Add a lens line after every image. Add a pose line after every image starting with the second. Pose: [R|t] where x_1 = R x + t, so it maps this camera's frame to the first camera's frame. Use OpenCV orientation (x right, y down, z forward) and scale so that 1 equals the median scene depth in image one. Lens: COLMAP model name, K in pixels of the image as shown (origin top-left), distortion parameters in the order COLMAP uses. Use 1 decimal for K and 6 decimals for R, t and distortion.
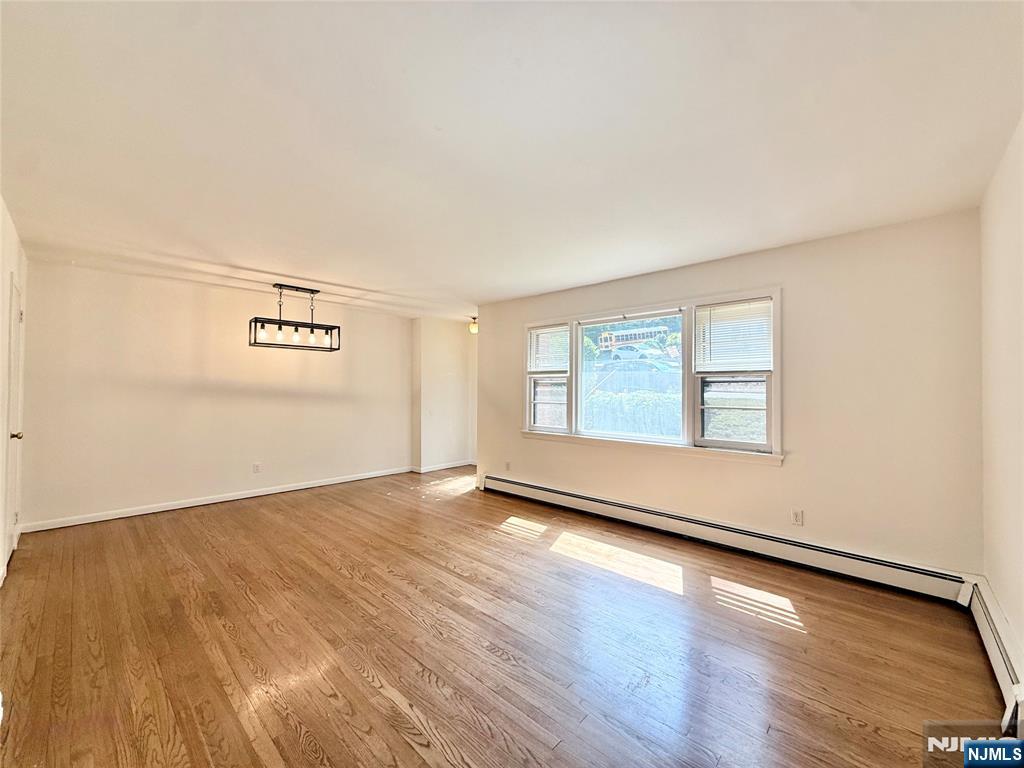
lens RADIAL K [[407.3, 0, 510.3], [0, 407.3, 384.7], [0, 0, 1]] dist [-0.000566, 0.000069]
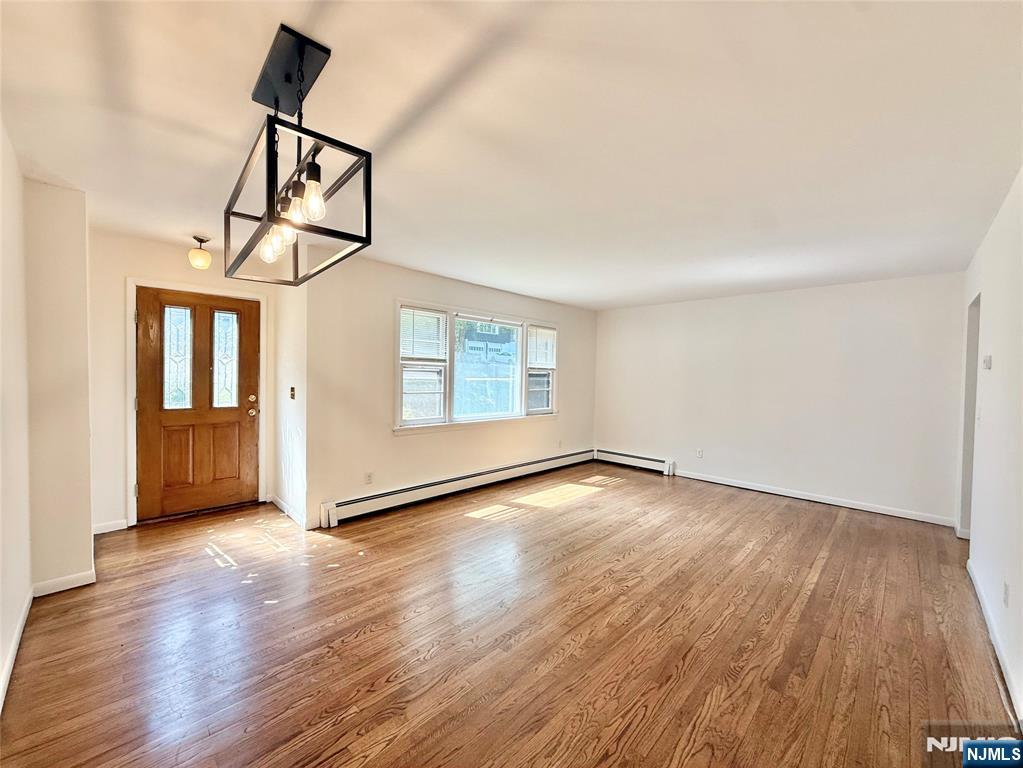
lens RADIAL K [[406.9, 0, 509.8], [0, 406.9, 384.7], [0, 0, 1]] dist [-0.000566, 0.000069]
pose [[0.022449, -0.030050, 0.999296, -1.041703], [-0.033360, 0.998969, 0.030790, -0.011116], [-0.999191, -0.034028, 0.021423, 0.995841]]
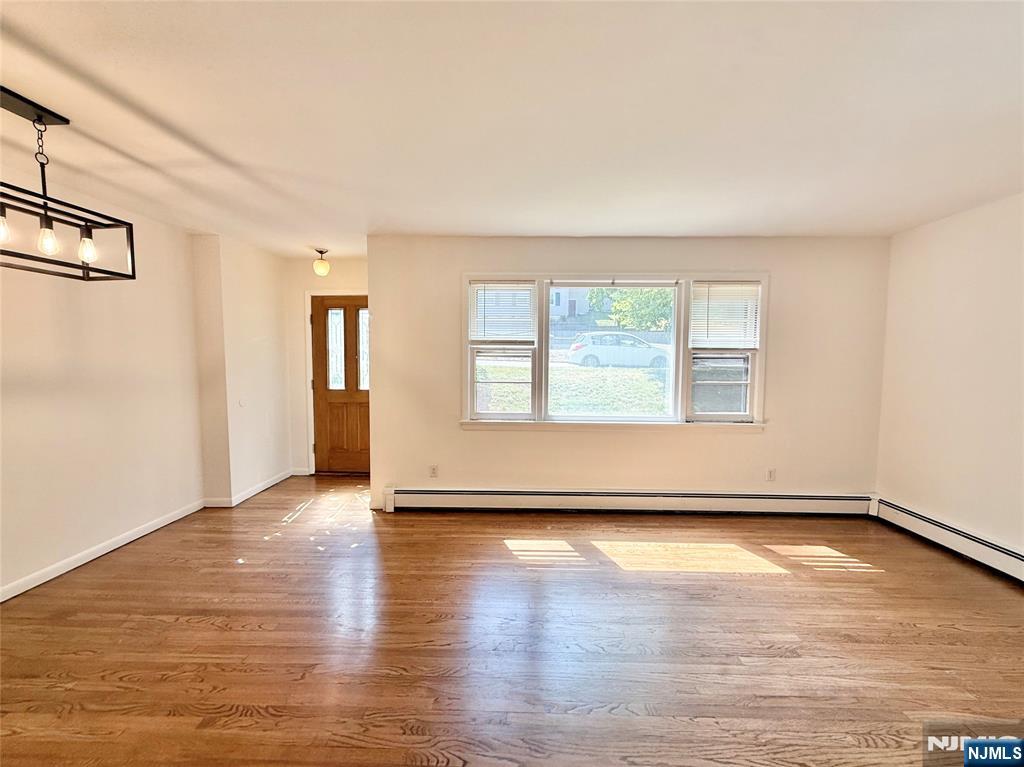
lens RADIAL K [[423.2, 0, 510.7], [0, 423.2, 384.5], [0, 0, 1]] dist [-0.000661, 0.000019]
pose [[0.745999, -0.042266, 0.664604, -0.542236], [-0.011210, 0.997046, 0.075990, -0.015486], [-0.665853, -0.064139, 0.743321, 0.499719]]
